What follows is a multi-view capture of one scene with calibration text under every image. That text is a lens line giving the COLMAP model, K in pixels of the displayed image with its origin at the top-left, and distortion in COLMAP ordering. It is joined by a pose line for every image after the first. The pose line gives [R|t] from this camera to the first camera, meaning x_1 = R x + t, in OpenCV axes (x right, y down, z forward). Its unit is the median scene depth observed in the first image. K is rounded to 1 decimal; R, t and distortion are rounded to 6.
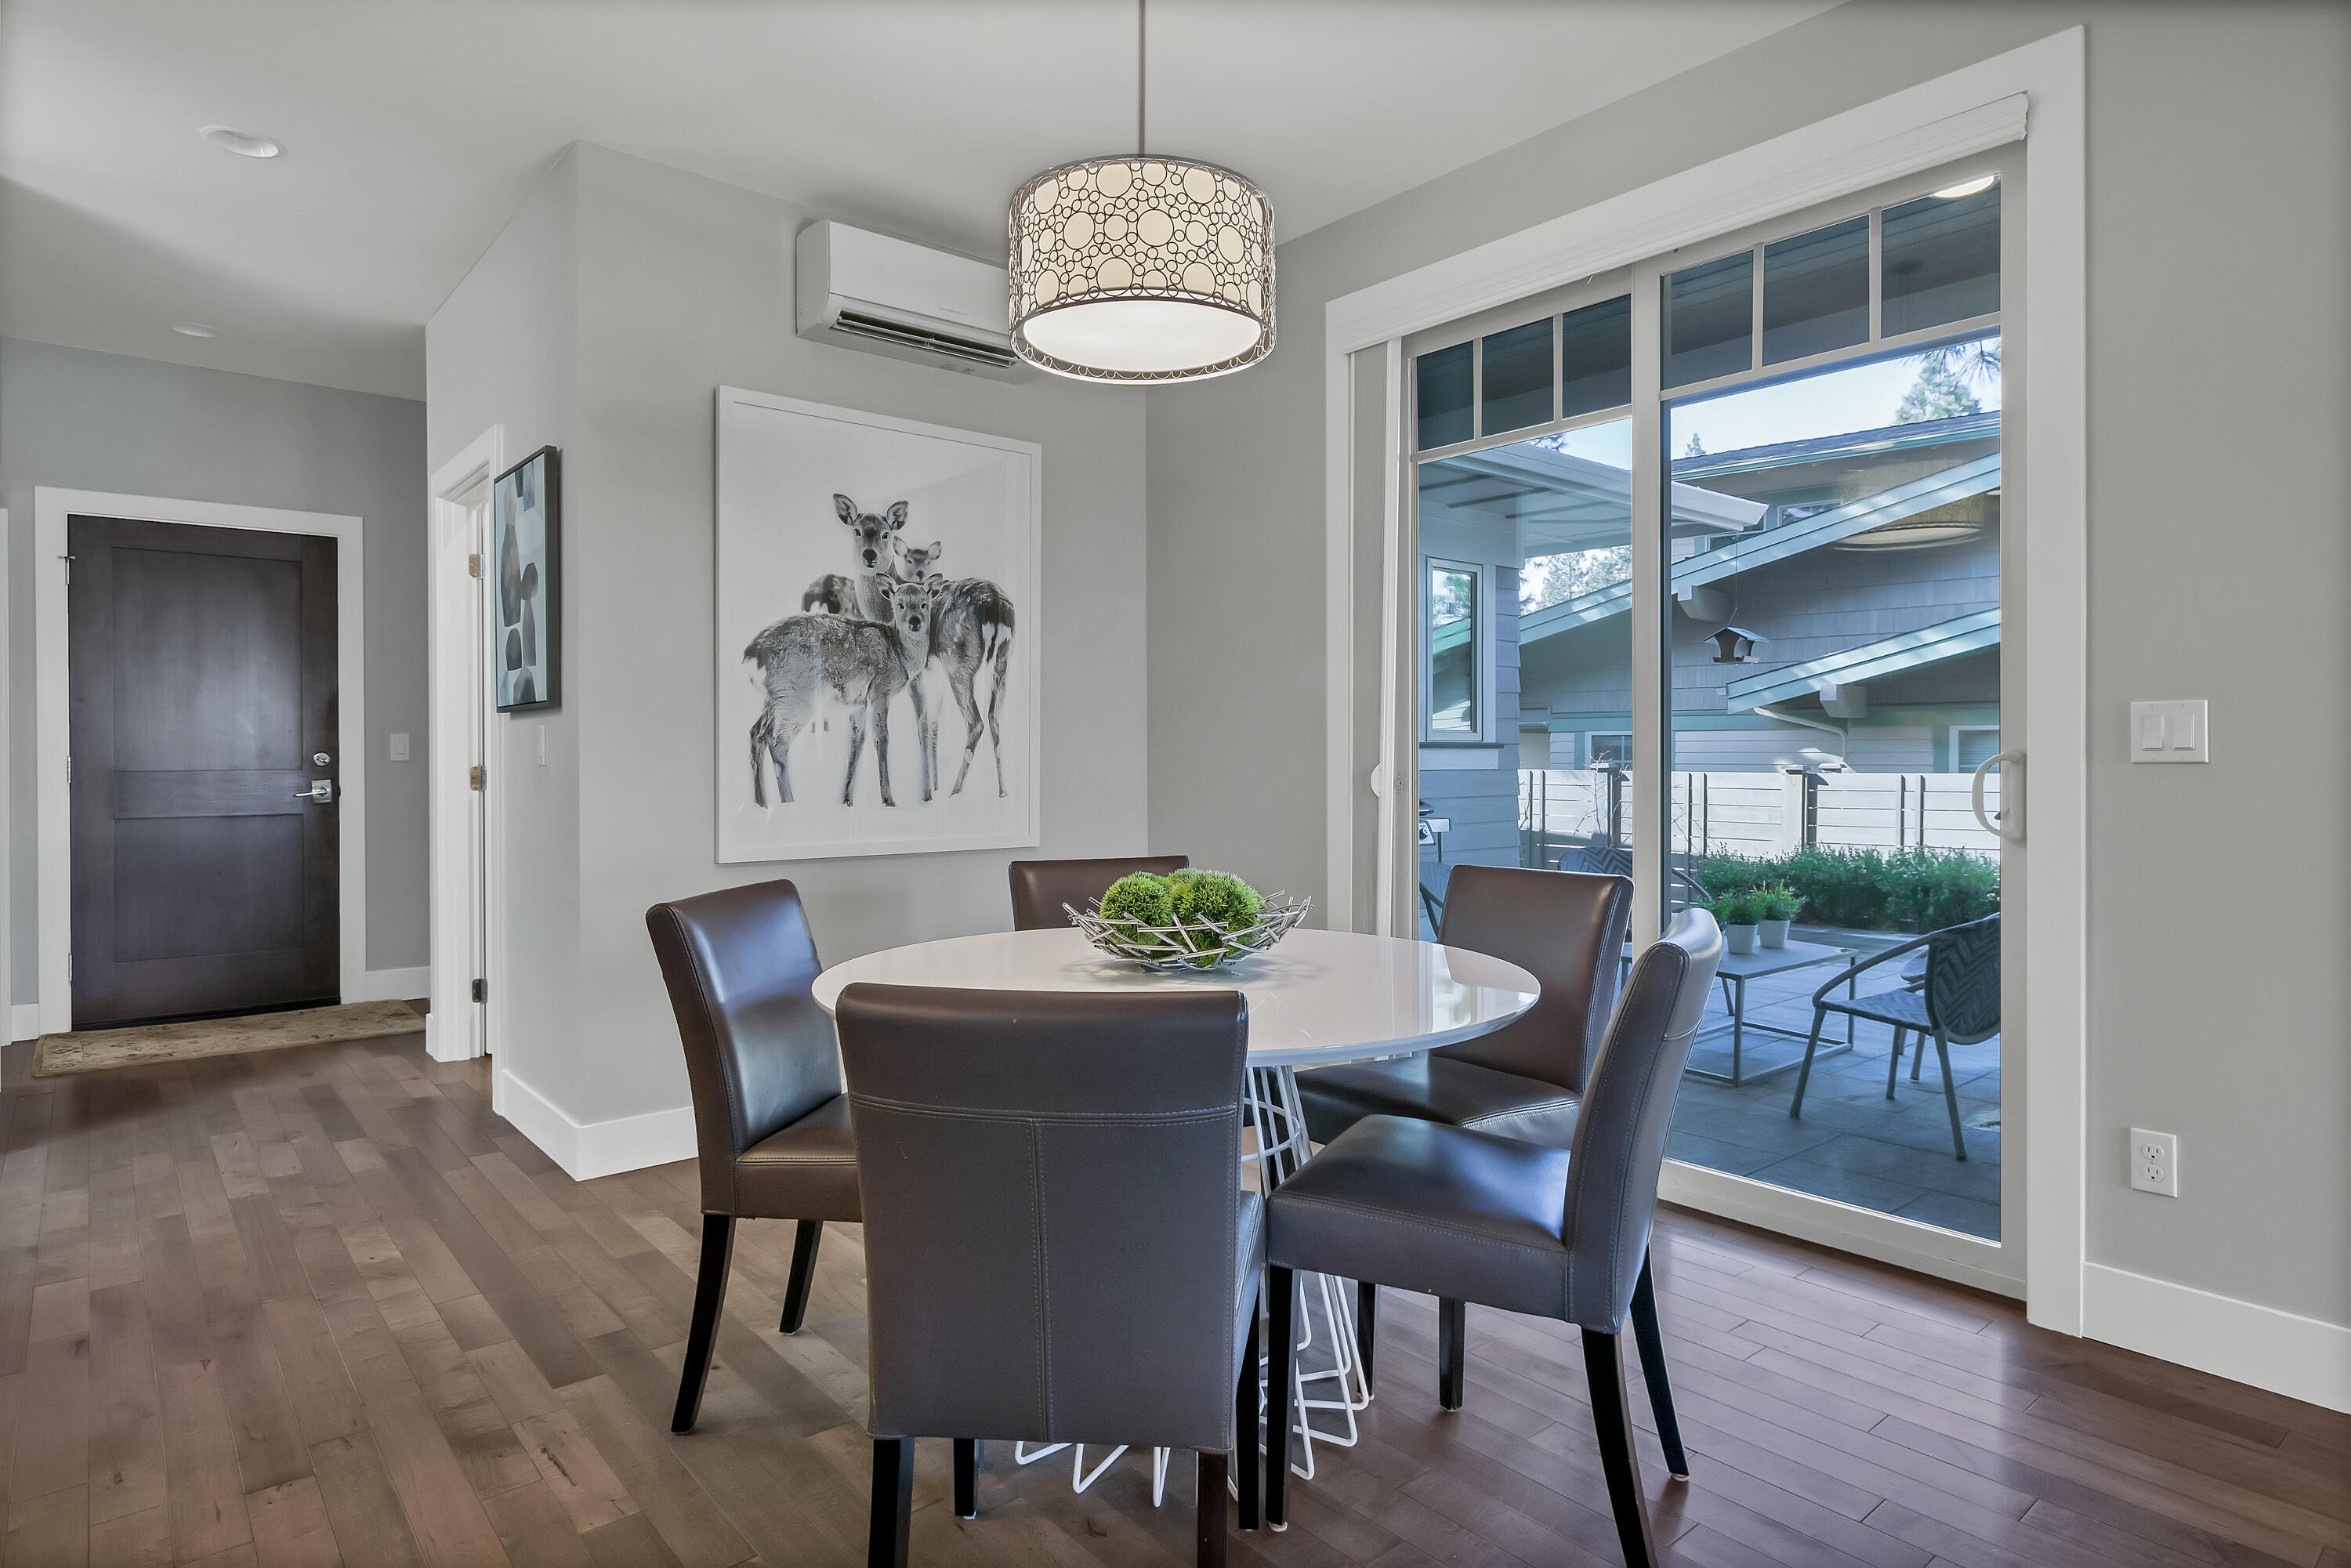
lens RADIAL K [[1305.8, 0, 1176.7], [0, 1305.8, 766.6], [0, 0, 1]] dist [-0.004302, -0.000335]
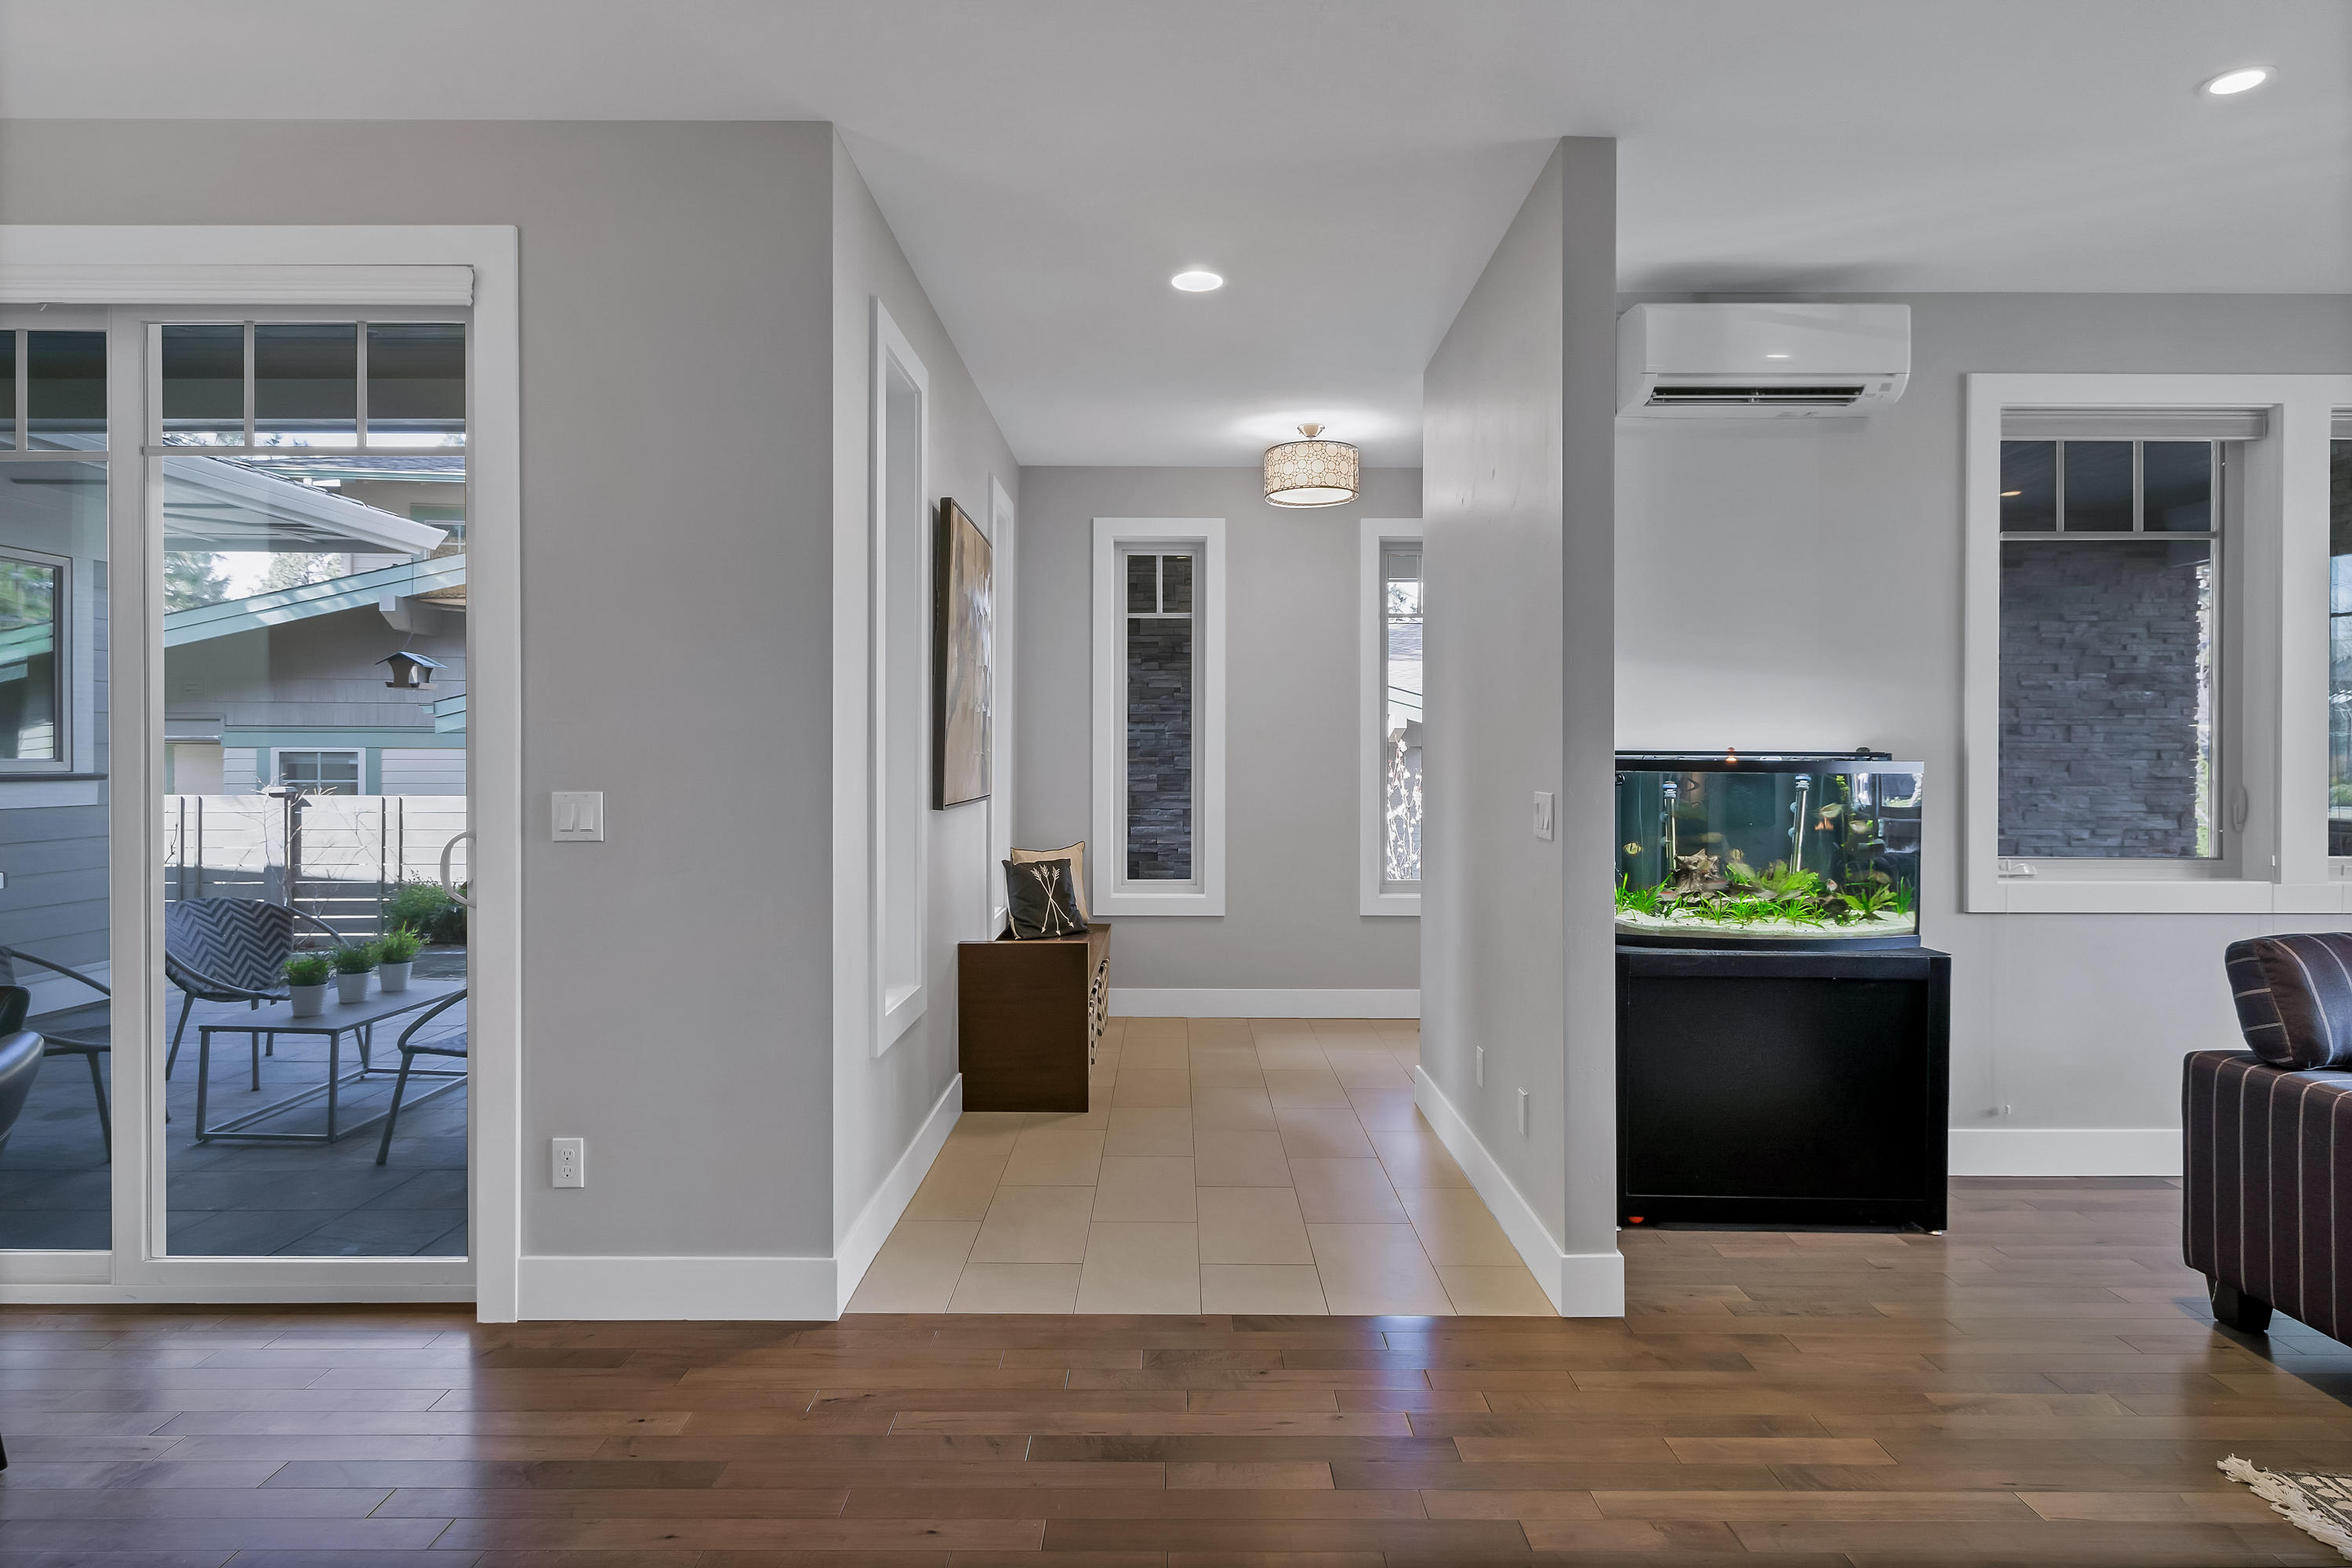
lens RADIAL K [[1306.4, 0, 1179.4], [0, 1306.4, 765.9], [0, 0, 1]] dist [-0.004302, -0.000335]
pose [[0.636079, -0.000954, 0.771623, 0.068423], [0.003854, 0.999991, -0.001940, -0.029346], [-0.771614, 0.004208, 0.636077, -0.101727]]
